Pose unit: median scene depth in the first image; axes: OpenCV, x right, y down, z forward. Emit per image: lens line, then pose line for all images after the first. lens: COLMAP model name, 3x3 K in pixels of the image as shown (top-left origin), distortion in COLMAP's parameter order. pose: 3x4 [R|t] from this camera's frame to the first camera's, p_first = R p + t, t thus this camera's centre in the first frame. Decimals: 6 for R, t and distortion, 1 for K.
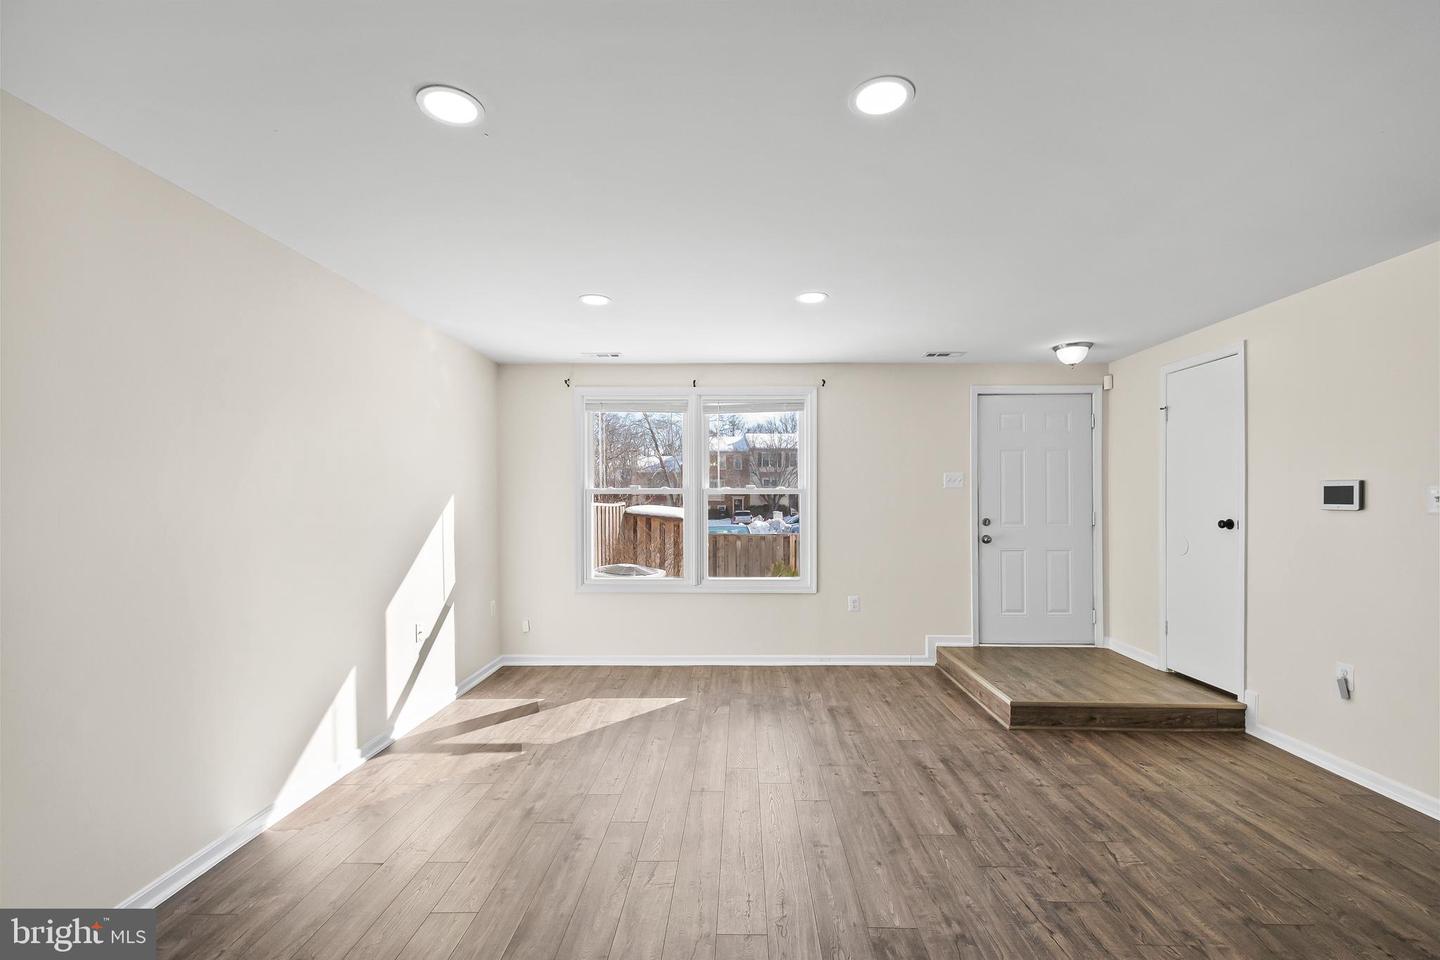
lens RADIAL K [[627.2, 0, 732.0], [0, 627.2, 501.0], [0, 0, 1]] dist [0.010819, -0.000330]
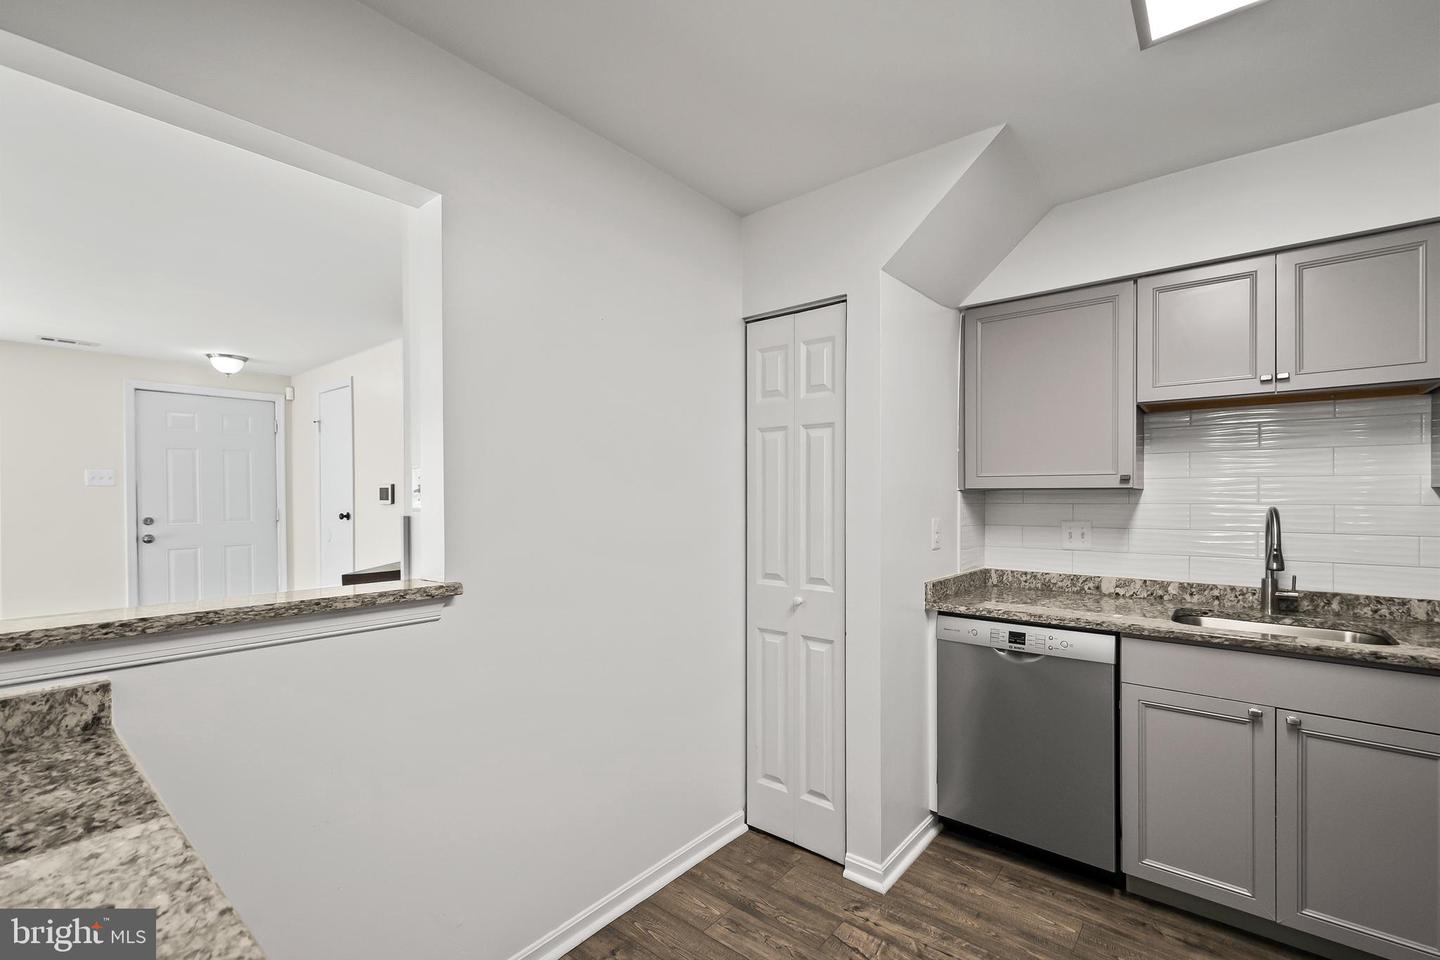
lens RADIAL K [[636.5, 0, 729.2], [0, 636.5, 500.3], [0, 0, 1]] dist [0.010649, -0.000239]
pose [[0.619585, -0.009656, 0.784870, 0.221731], [0.005682, 0.999953, 0.007817, -0.001820], [-0.784909, -0.000383, 0.619611, -0.394810]]
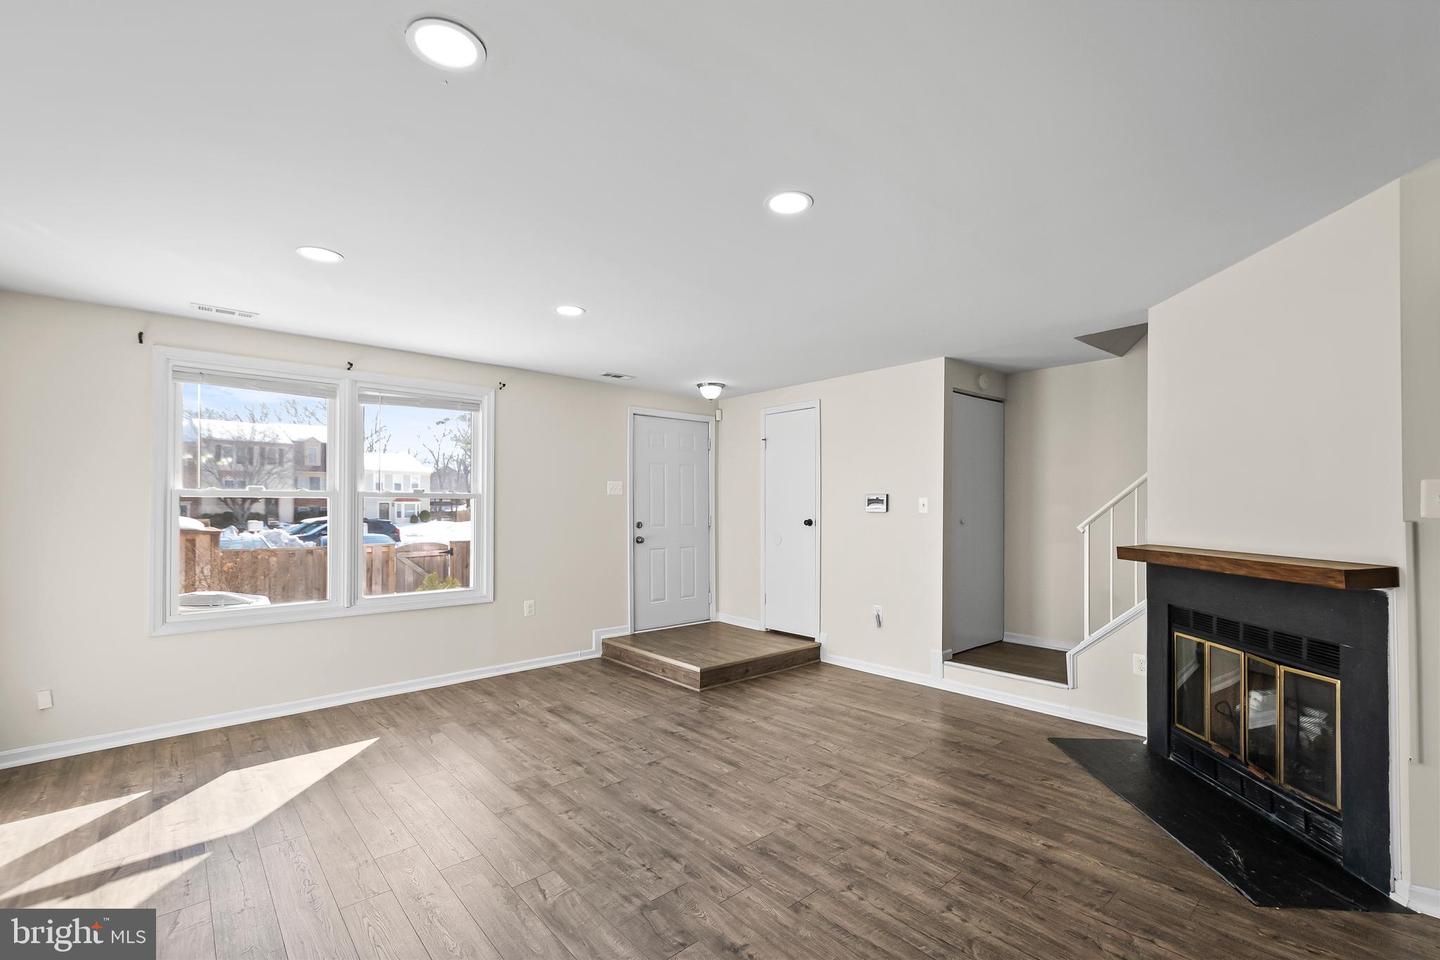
lens RADIAL K [[627.2, 0, 732.0], [0, 627.2, 501.0], [0, 0, 1]] dist [0.010819, -0.000330]
pose [[0.733825, 0.007211, 0.679300, -0.310225], [0.000044, 0.999943, -0.010662, 0.002136], [-0.679339, 0.007854, 0.733783, 0.044965]]
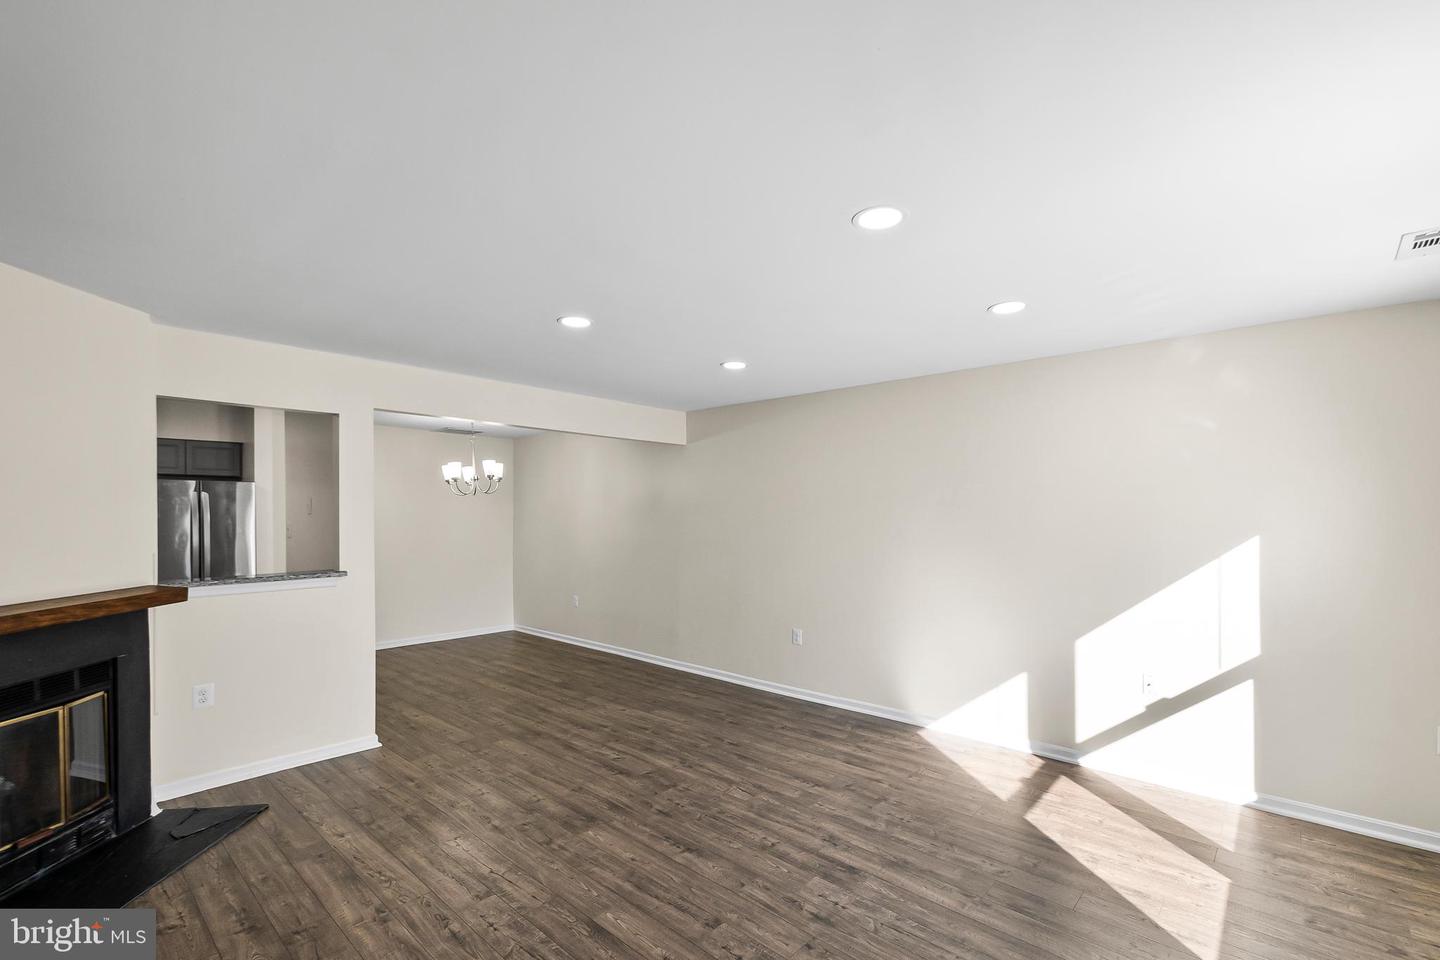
lens RADIAL K [[636.5, 0, 729.2], [0, 636.5, 500.3], [0, 0, 1]] dist [0.010649, -0.000239]
pose [[-0.657833, -0.013519, -0.753042, 0.562352], [-0.001479, 0.999860, -0.016657, -0.037789], [0.753162, -0.009844, -0.657761, 1.063243]]
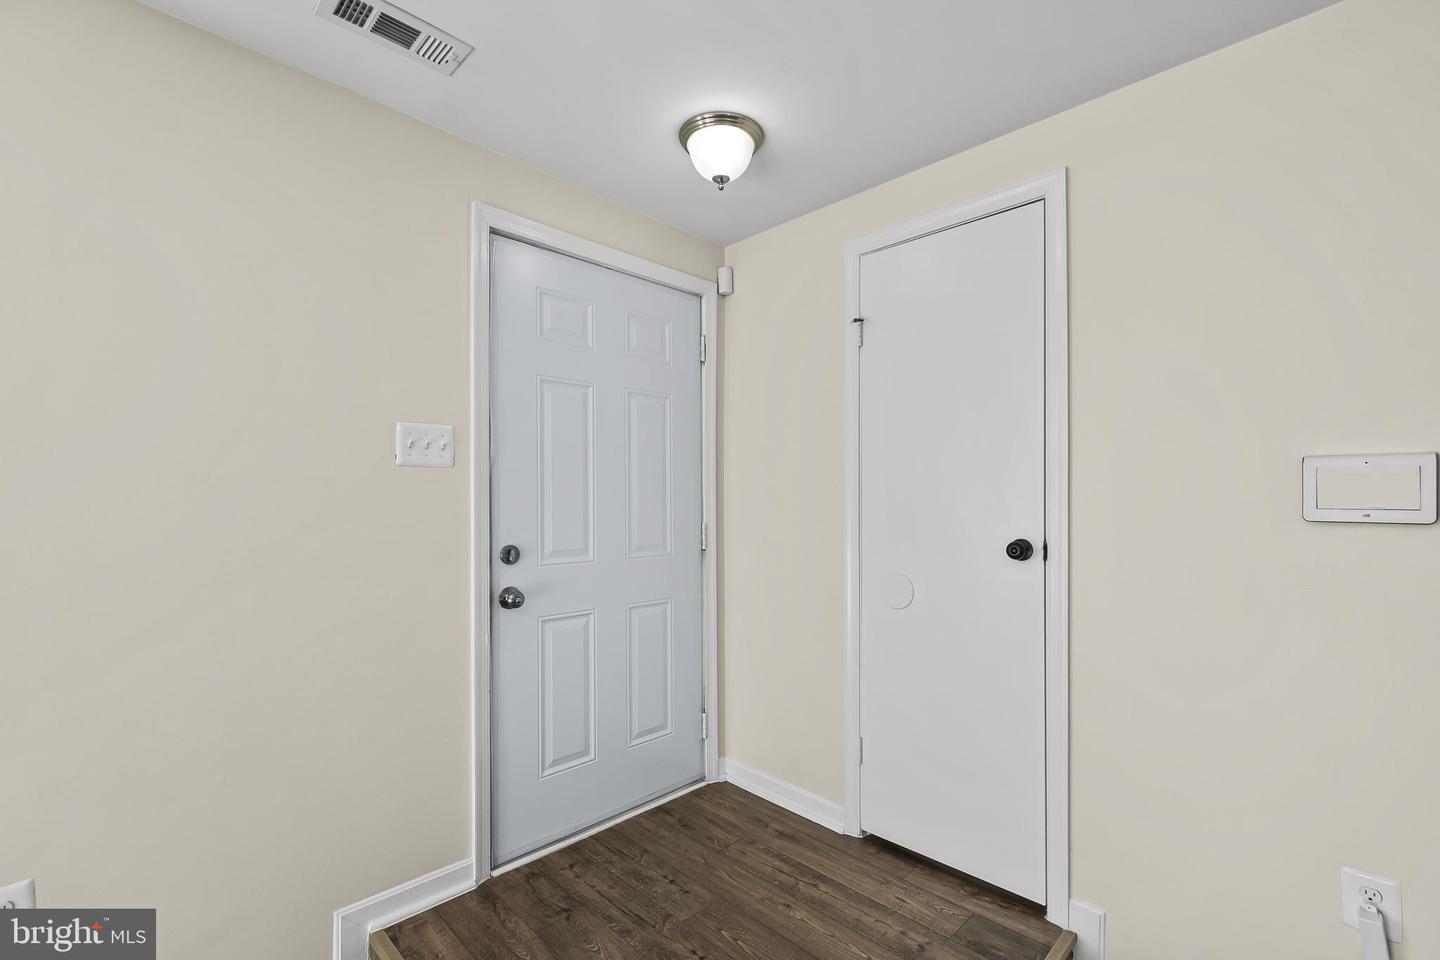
lens RADIAL K [[636.5, 0, 729.2], [0, 636.5, 500.3], [0, 0, 1]] dist [0.010649, -0.000239]
pose [[0.691608, 0.004978, 0.722256, 0.253259], [-0.000569, 0.999980, -0.006347, 0.001710], [-0.722273, 0.003979, 0.691597, 0.753032]]
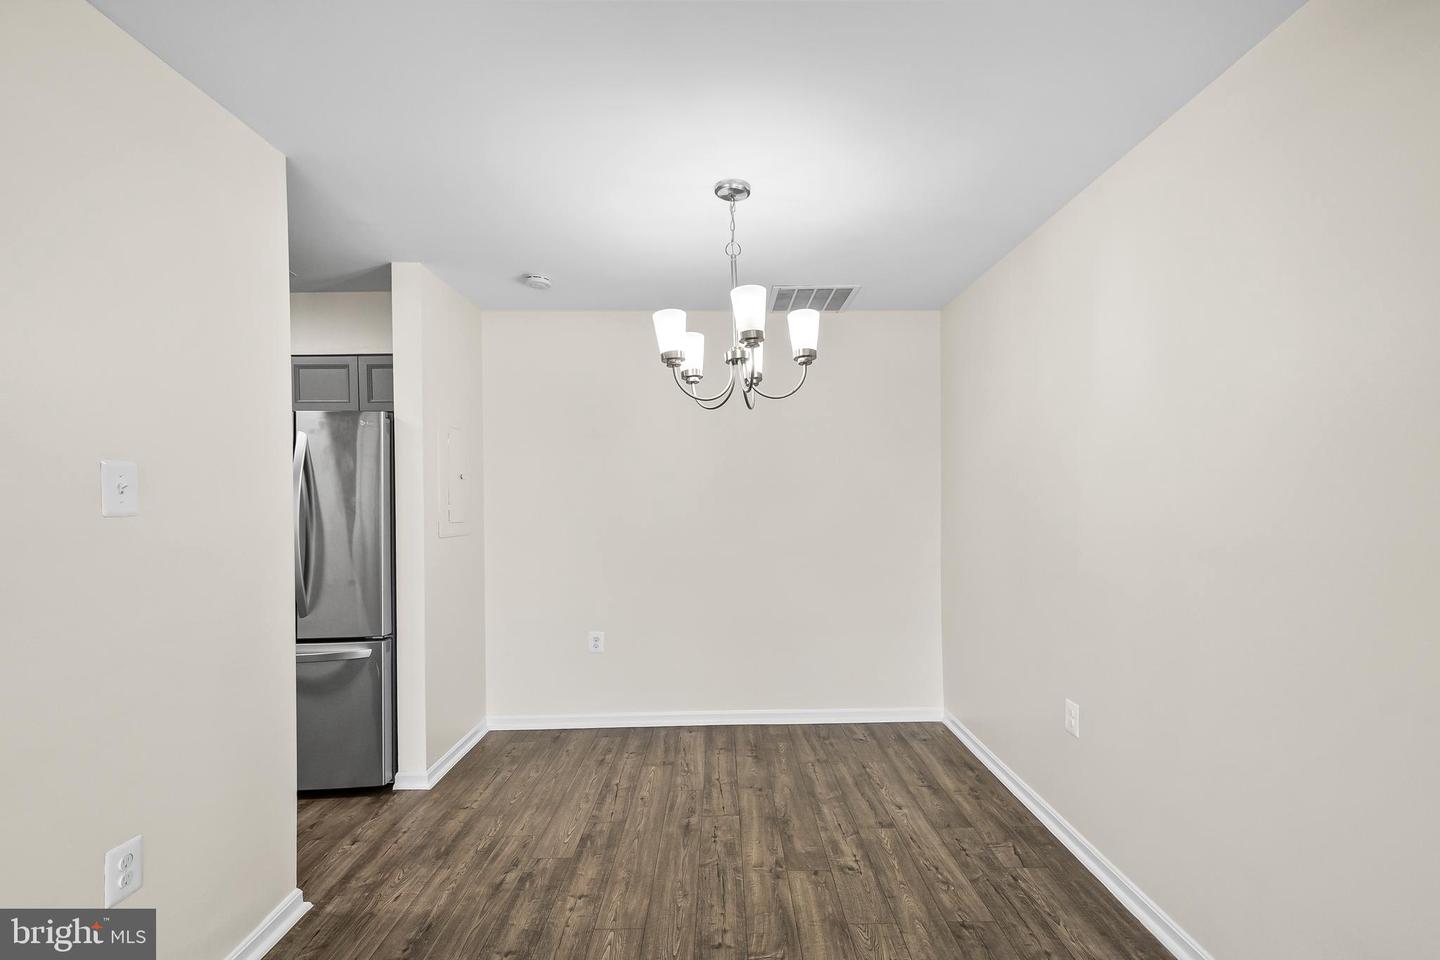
lens RADIAL K [[627.2, 0, 732.0], [0, 627.2, 501.0], [0, 0, 1]] dist [0.010819, -0.000330]
pose [[-0.999233, 0.014668, -0.036312, -0.150498], [0.014262, 0.999833, 0.011411, 0.000669], [0.036473, 0.010884, -0.999275, 0.160890]]
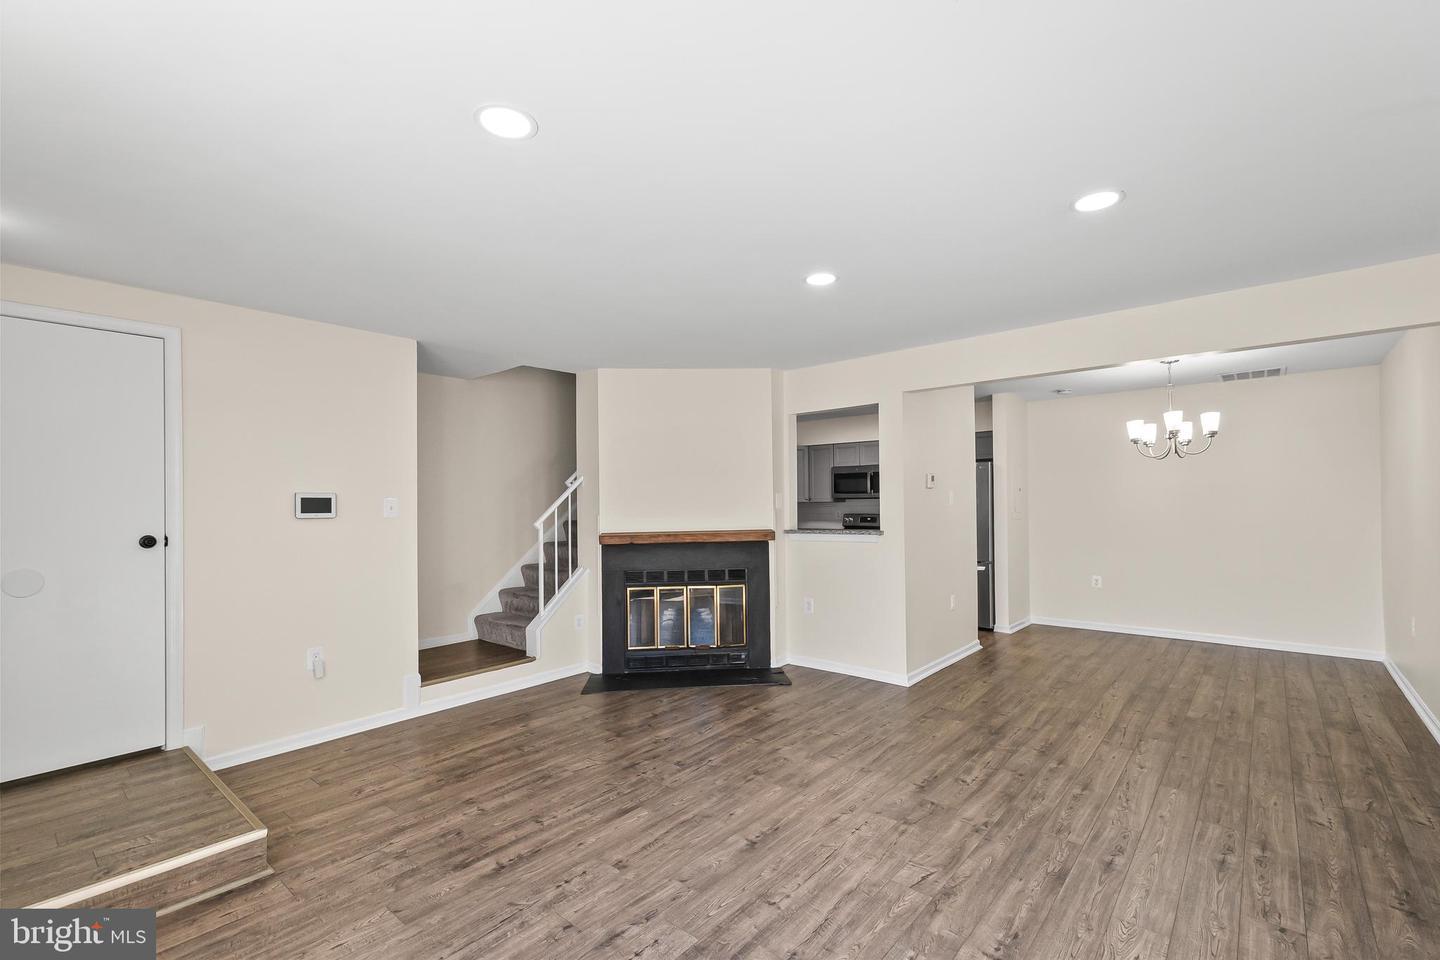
lens RADIAL K [[627.2, 0, 732.0], [0, 627.2, 501.0], [0, 0, 1]] dist [0.010819, -0.000330]
pose [[-0.771481, 0.014863, 0.636079, -0.287840], [0.015083, 0.999873, -0.005070, -0.000319], [-0.636074, 0.005682, -0.771607, 1.052578]]
